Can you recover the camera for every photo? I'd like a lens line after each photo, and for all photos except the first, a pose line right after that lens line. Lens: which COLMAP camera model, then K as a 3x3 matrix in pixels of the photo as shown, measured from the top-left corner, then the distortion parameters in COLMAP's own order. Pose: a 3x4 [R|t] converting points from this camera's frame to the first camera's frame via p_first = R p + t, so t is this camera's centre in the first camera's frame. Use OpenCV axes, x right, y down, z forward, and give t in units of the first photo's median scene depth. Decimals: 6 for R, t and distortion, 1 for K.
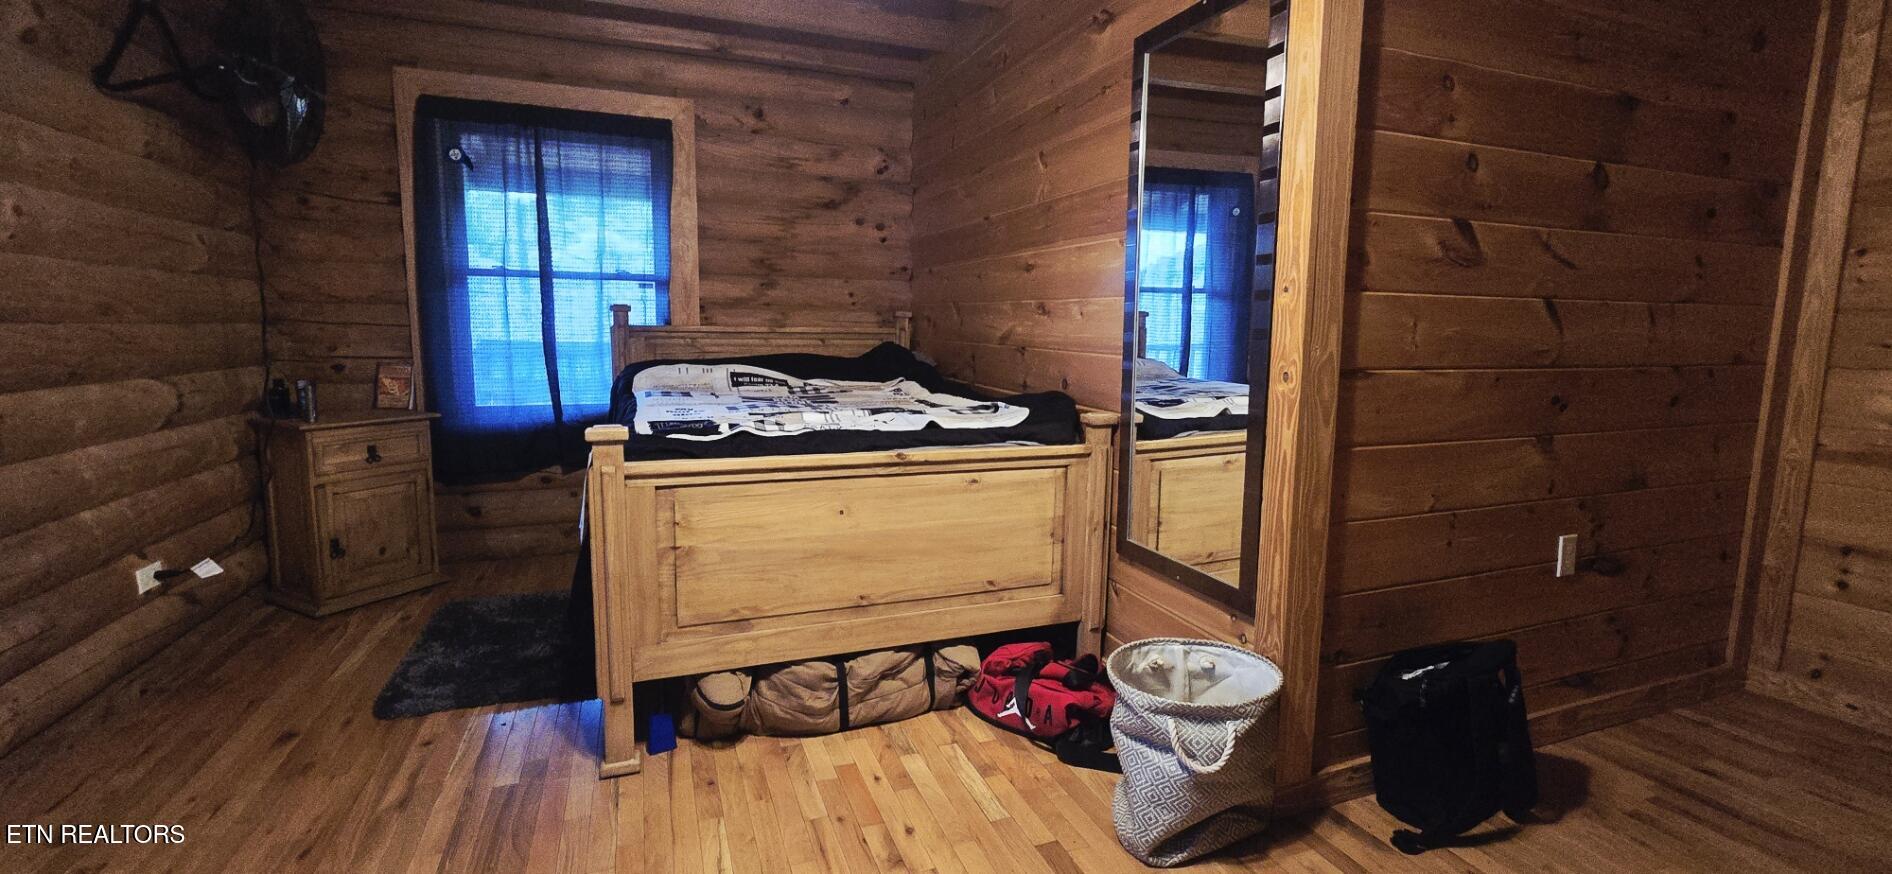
lens RADIAL K [[778.3, 0, 944.6], [0, 778.3, 428.6], [0, 0, 1]] dist [-0.003171, 0.000953]
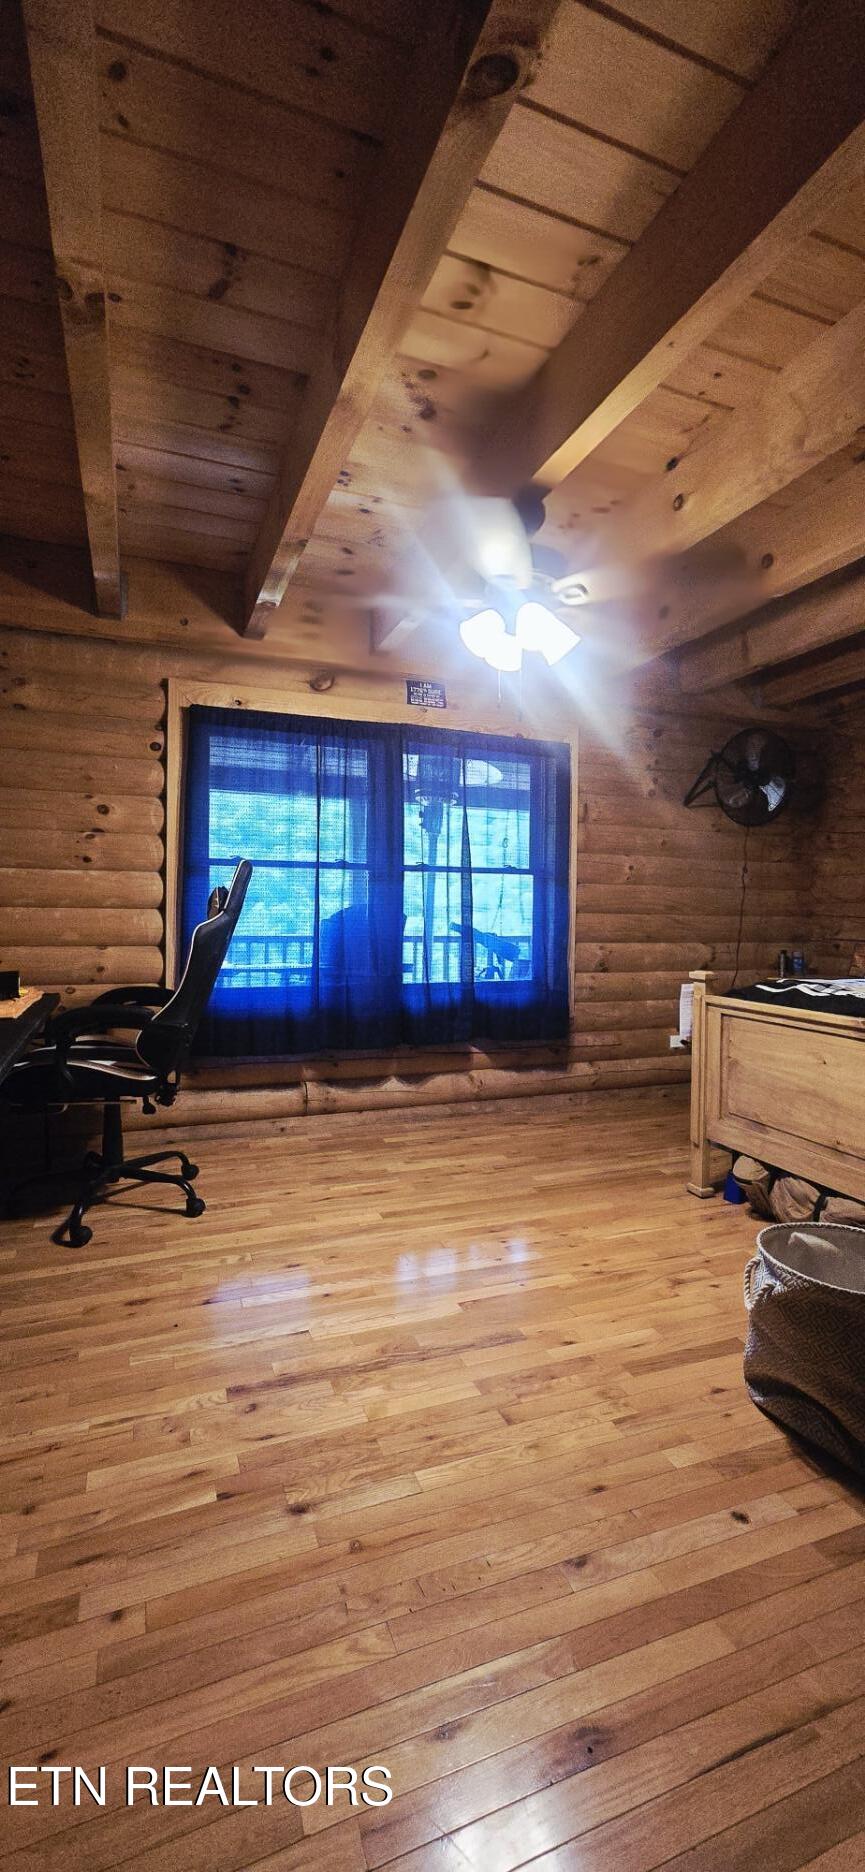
lens RADIAL K [[770.1, 0, 435.6], [0, 770.1, 933.8], [0, 0, 1]] dist [-0.003171, 0.000953]
pose [[0.005670, 0.011814, -0.999914, 1.048773], [-0.141003, 0.989949, 0.010897, -0.017672], [0.989993, 0.140929, 0.007279, 0.367558]]
